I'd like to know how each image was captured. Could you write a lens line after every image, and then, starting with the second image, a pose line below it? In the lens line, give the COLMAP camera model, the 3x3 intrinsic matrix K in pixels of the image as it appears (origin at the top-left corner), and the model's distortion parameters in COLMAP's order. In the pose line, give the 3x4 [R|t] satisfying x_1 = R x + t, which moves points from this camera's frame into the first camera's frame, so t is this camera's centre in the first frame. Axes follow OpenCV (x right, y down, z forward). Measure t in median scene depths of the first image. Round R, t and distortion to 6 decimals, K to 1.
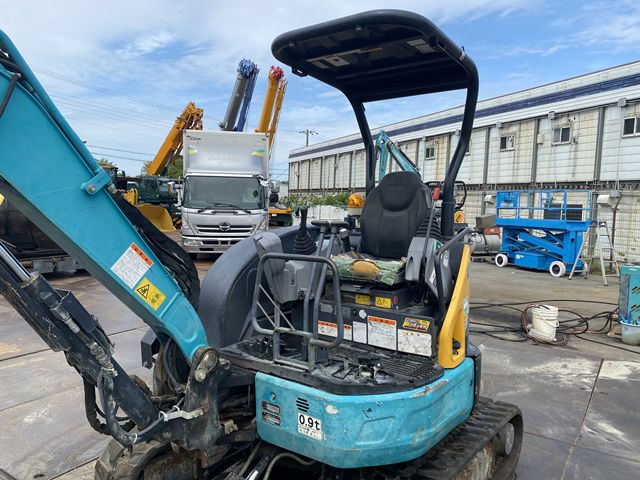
lens RADIAL K [[482.6, 0, 313.8], [0, 482.6, 239.2], [0, 0, 1]] dist [0.065534, -0.035677]
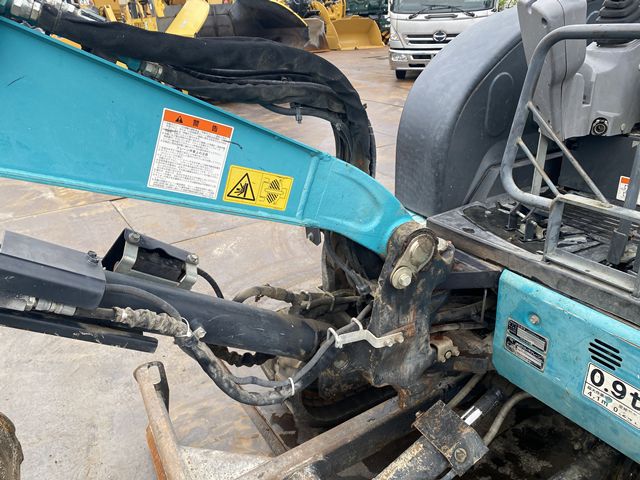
lens RADIAL K [[487.3, 0, 318.2], [0, 487.3, 235.5], [0, 0, 1]] dist [0.035017, -0.001293]
pose [[0.919416, 0.121040, -0.374198, -0.110976], [0.013893, 0.940874, 0.338473, 0.052401], [0.393042, -0.316396, 0.863372, 0.470830]]
